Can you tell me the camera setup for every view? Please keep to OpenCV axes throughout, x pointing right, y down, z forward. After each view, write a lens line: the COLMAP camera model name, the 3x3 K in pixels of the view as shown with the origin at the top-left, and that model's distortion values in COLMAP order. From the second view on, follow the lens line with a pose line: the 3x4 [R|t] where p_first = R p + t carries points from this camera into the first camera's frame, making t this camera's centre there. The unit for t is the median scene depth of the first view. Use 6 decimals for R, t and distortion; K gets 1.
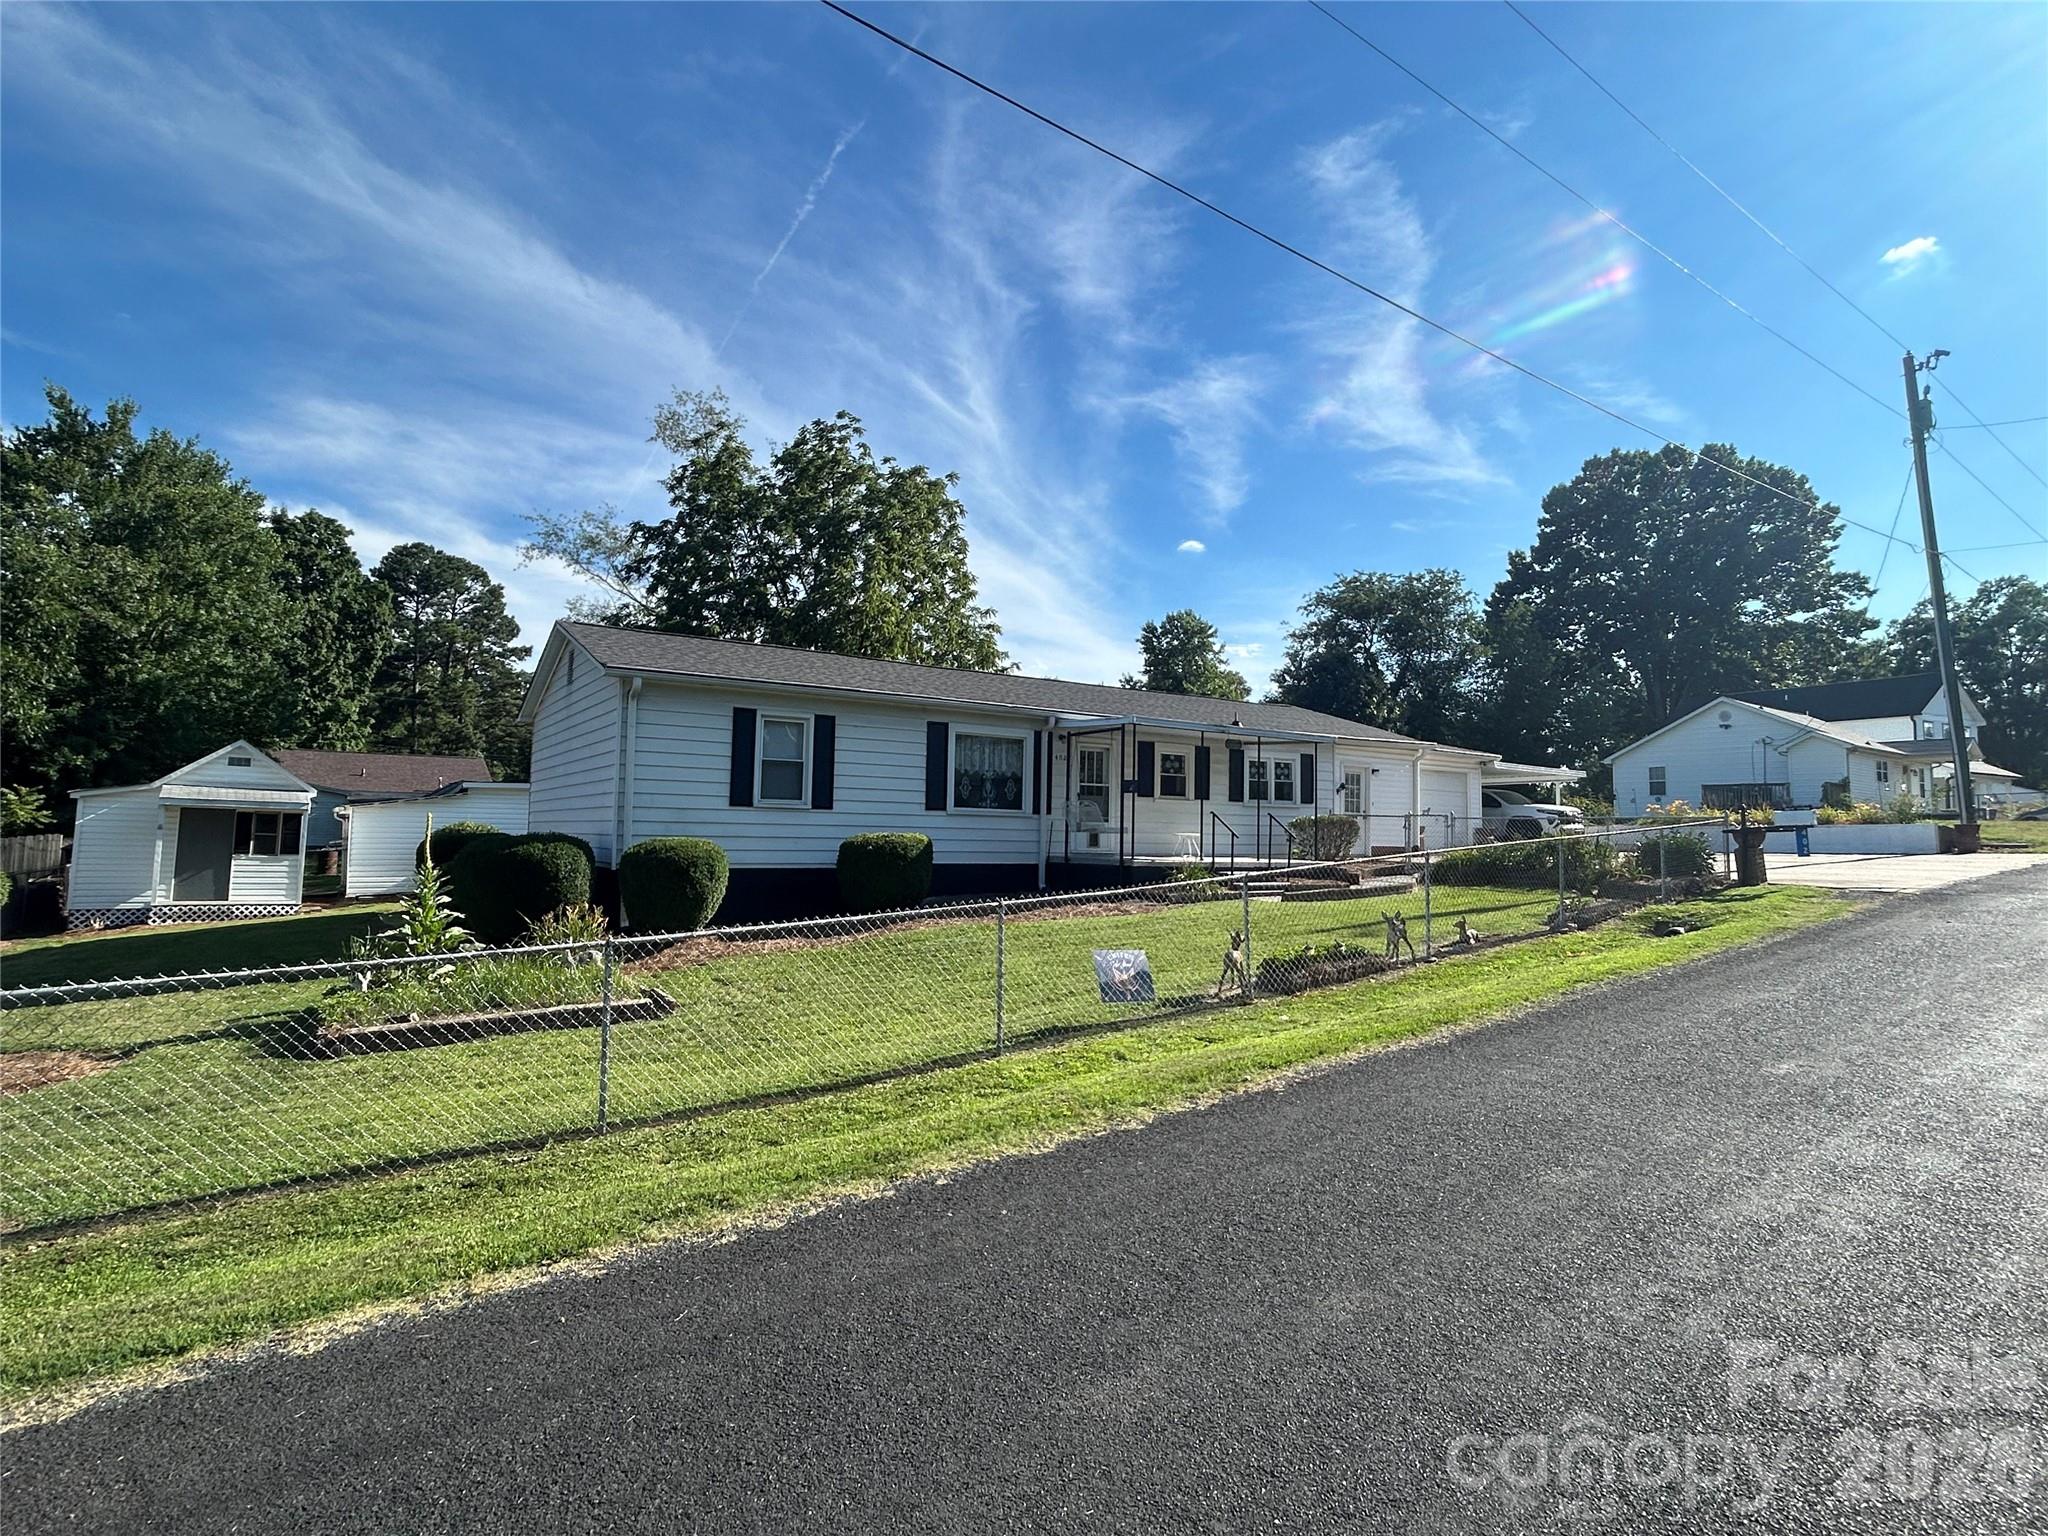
lens RADIAL K [[1033.3, 0, 1014.5], [0, 1033.3, 755.9], [0, 0, 1]] dist [-0.009212, 0.004033]
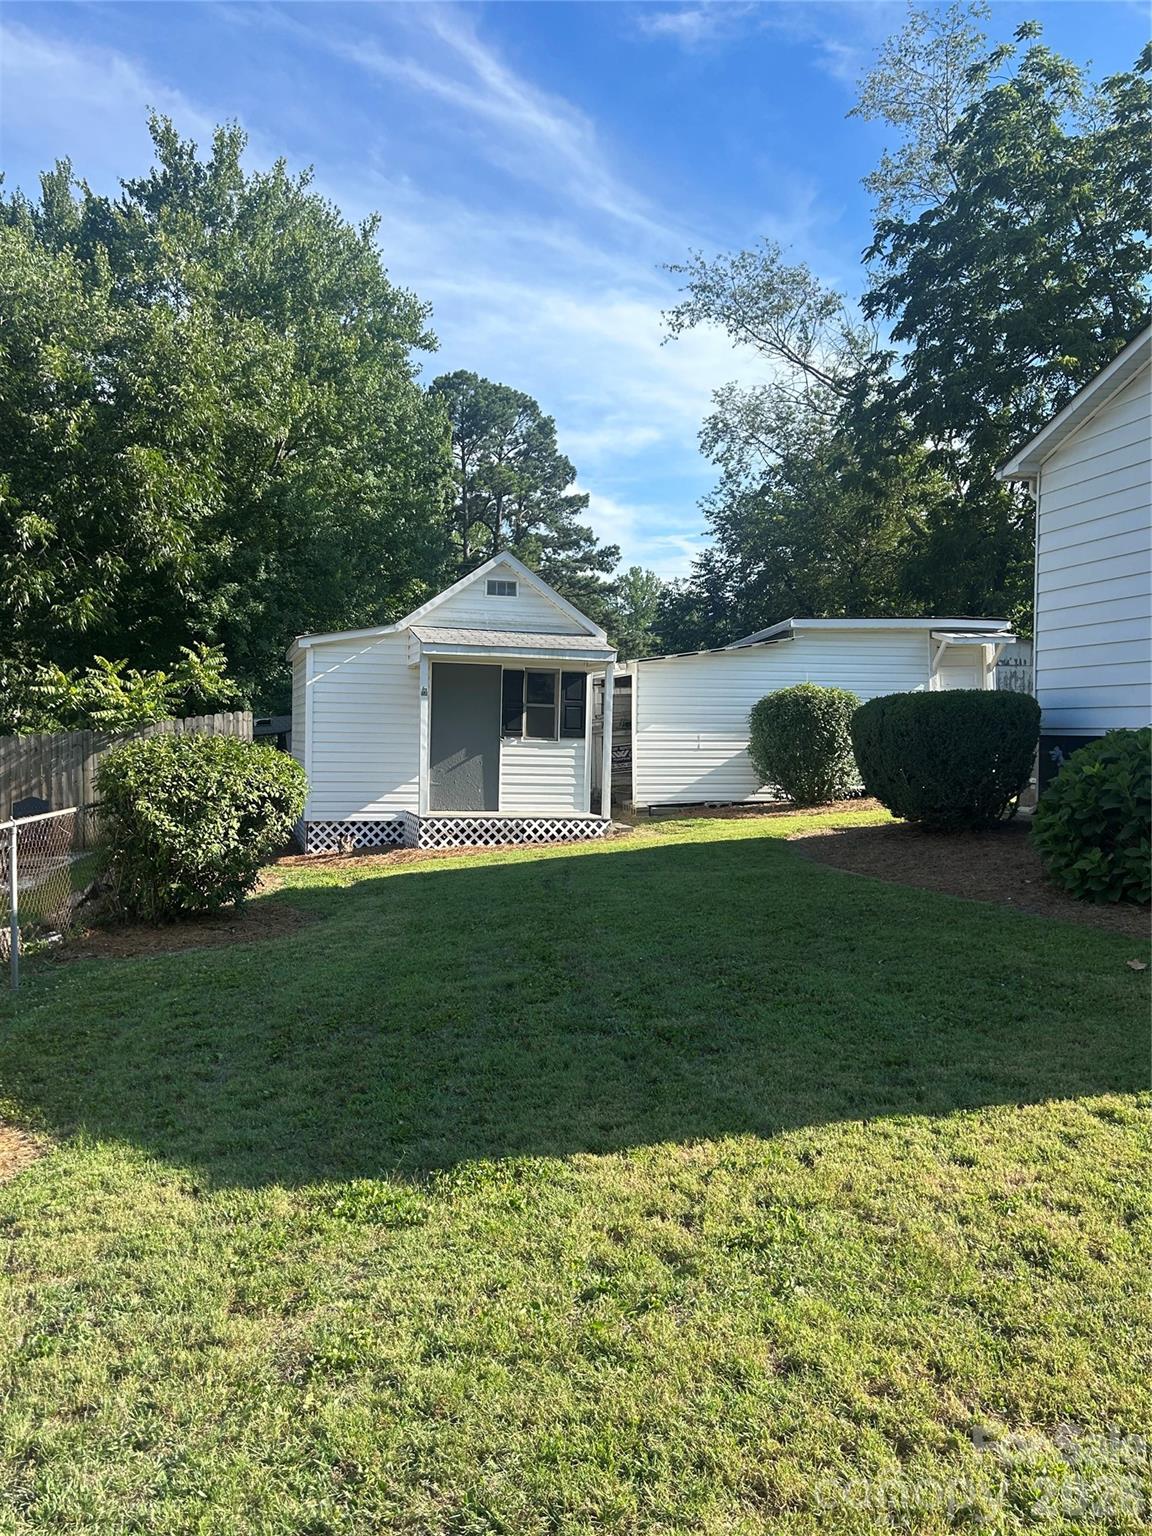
lens RADIAL K [[1254.0, 0, 544.6], [0, 1254.0, 770.9], [0, 0, 1]] dist [0.070262, -0.099651]
pose [[0.917664, 0.006847, -0.397298, -0.312031], [0.034263, 0.994764, 0.096284, 0.031187], [0.395877, -0.101969, 0.912625, 0.228077]]
